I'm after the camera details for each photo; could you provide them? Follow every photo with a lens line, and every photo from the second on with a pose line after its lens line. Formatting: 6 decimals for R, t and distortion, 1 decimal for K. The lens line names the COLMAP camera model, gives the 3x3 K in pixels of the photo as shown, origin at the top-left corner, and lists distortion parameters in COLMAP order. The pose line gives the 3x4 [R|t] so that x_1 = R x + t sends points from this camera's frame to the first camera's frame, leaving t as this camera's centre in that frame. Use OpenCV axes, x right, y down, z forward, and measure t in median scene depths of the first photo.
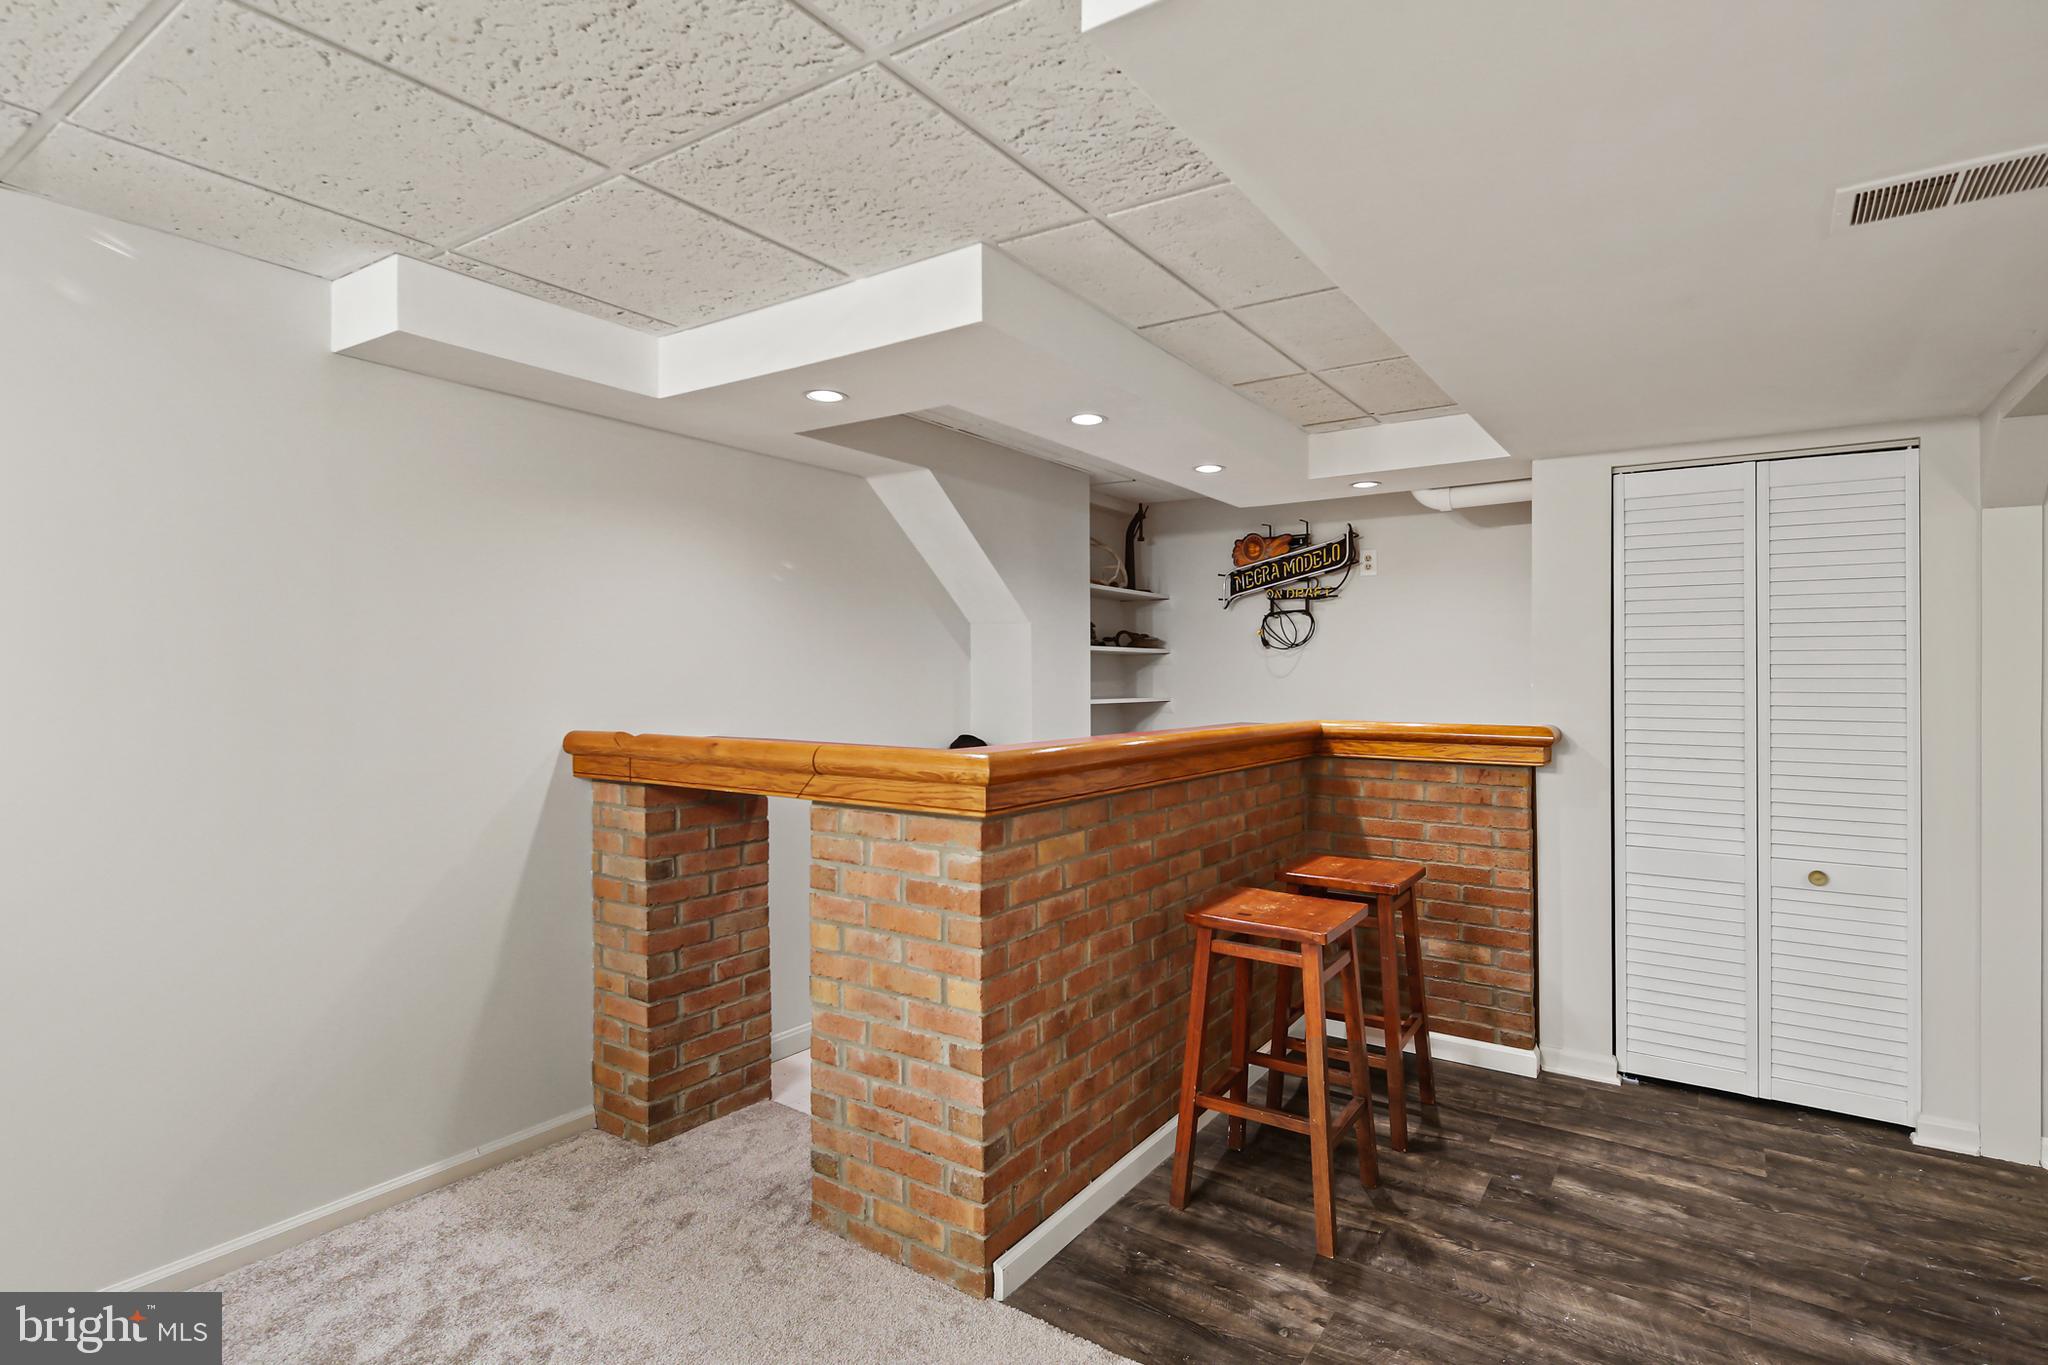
lens RADIAL K [[1012.7, 0, 1025.9], [0, 1012.7, 672.4], [0, 0, 1]] dist [0.002675, -0.002621]
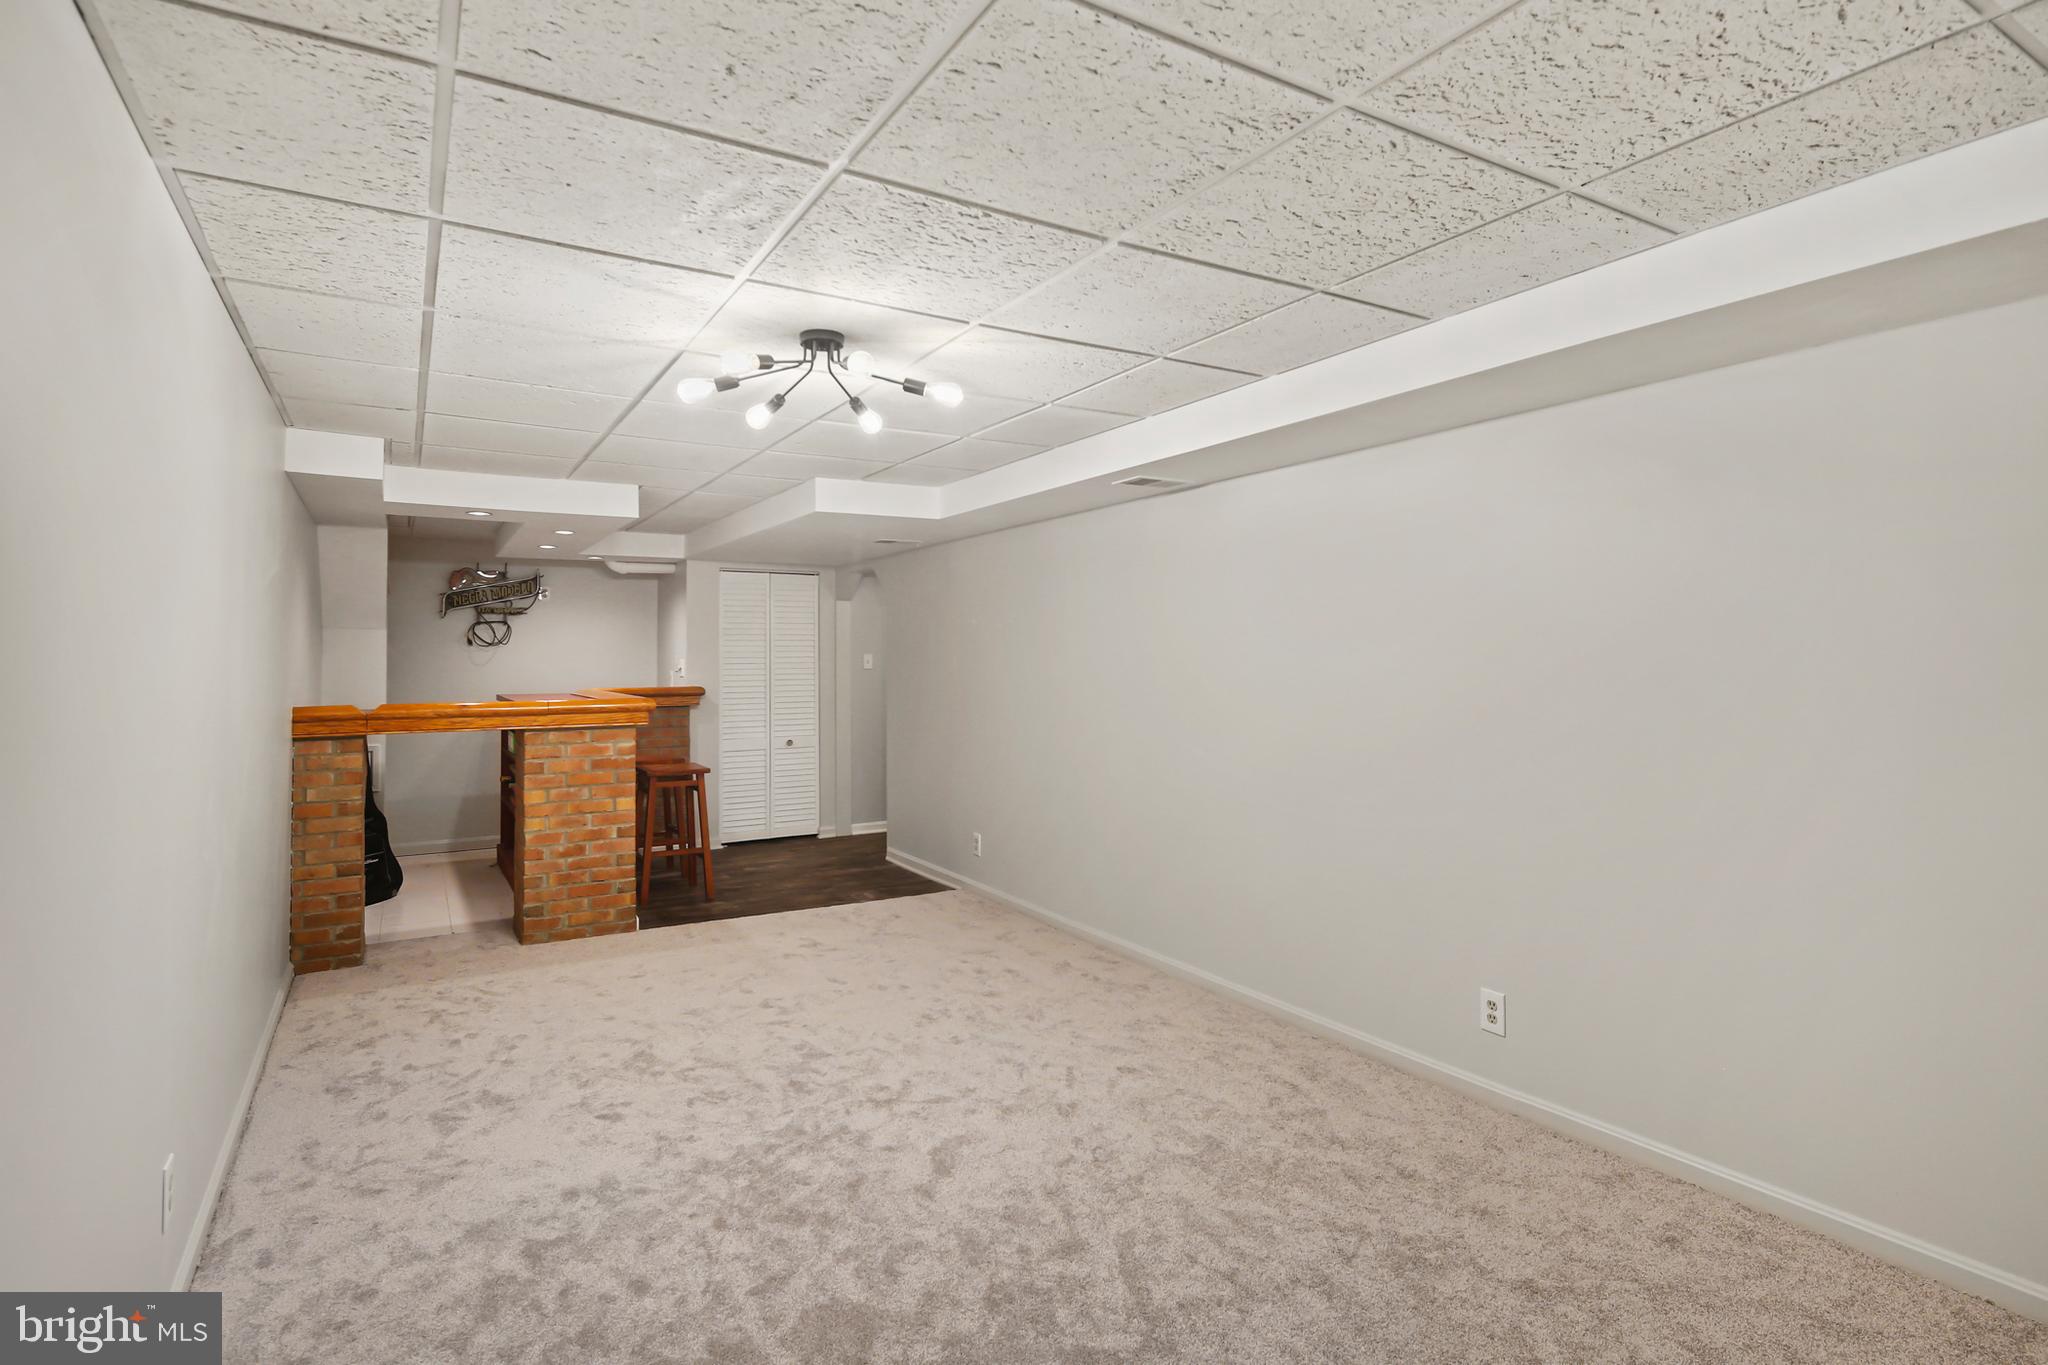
lens RADIAL K [[1012.7, 0, 1020.2], [0, 1012.7, 670.5], [0, 0, 1]] dist [0.002675, -0.002621]
pose [[0.408741, -0.017787, 0.912477, -1.671790], [0.004325, 0.999837, 0.017552, -0.021617], [-0.912640, -0.003228, 0.408751, -0.712940]]
